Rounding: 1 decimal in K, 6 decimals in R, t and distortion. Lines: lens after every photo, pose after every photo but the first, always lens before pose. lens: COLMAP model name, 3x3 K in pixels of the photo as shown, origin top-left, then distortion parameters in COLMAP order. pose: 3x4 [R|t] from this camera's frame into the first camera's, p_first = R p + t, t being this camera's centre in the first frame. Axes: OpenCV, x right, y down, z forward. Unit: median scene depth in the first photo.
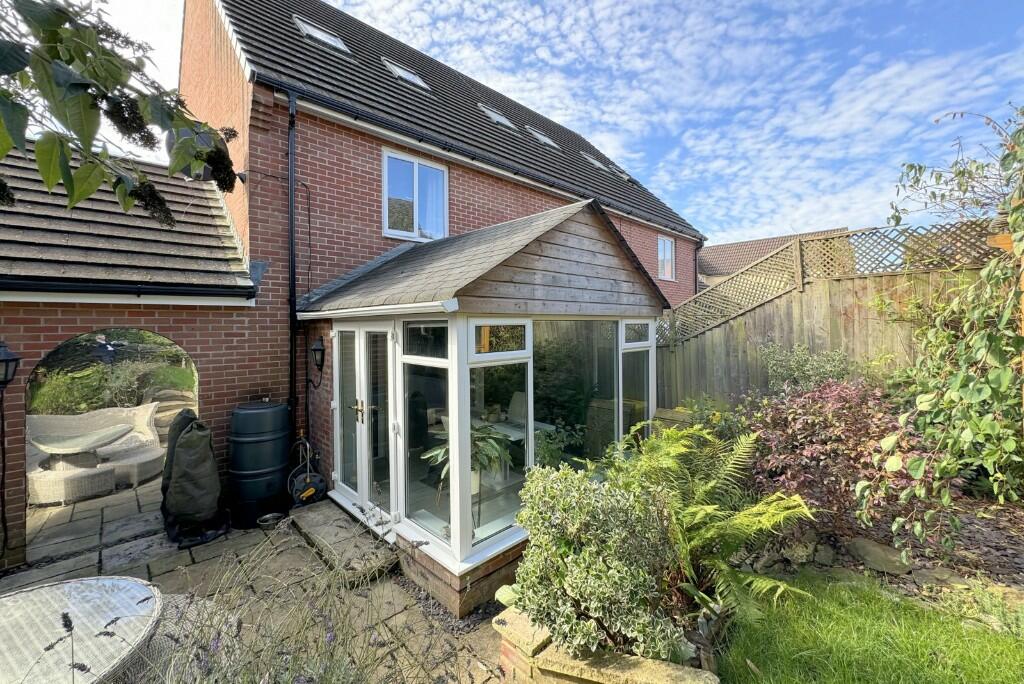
lens RADIAL K [[406.2, 0, 511.4], [0, 406.2, 327.4], [0, 0, 1]] dist [-0.000690, -0.000154]
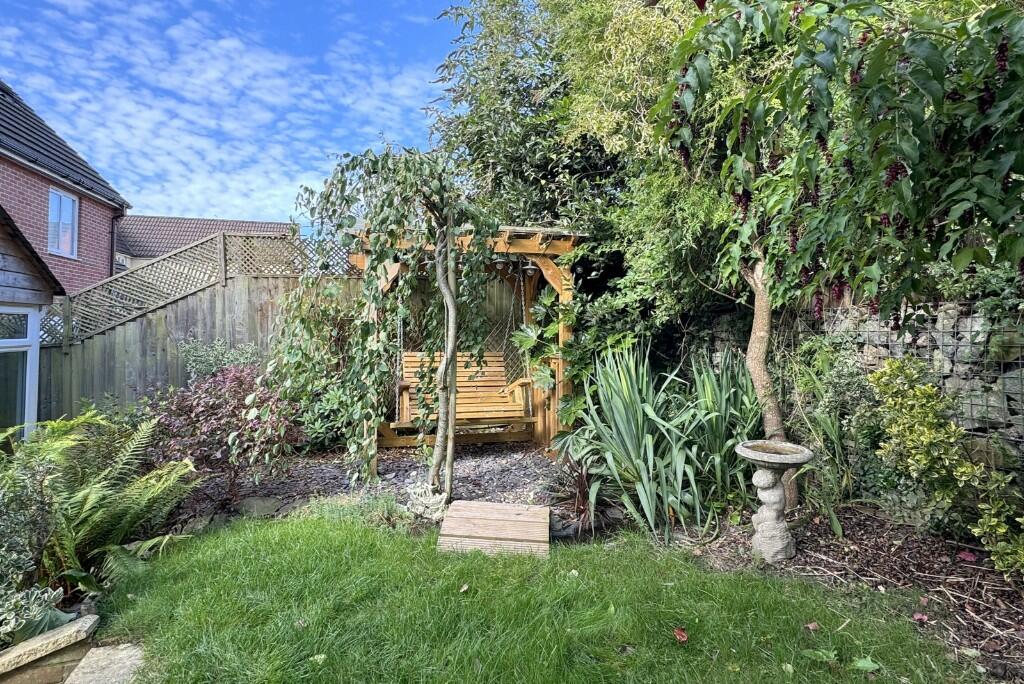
lens RADIAL K [[559.6, 0, 511.9], [0, 559.6, 315.4], [0, 0, 1]] dist [-0.002101, -0.000487]
pose [[0.502522, 0.036055, 0.863812, -0.096618], [-0.007686, 0.999277, -0.037238, 0.026677], [-0.864530, 0.012074, 0.502436, -0.267239]]
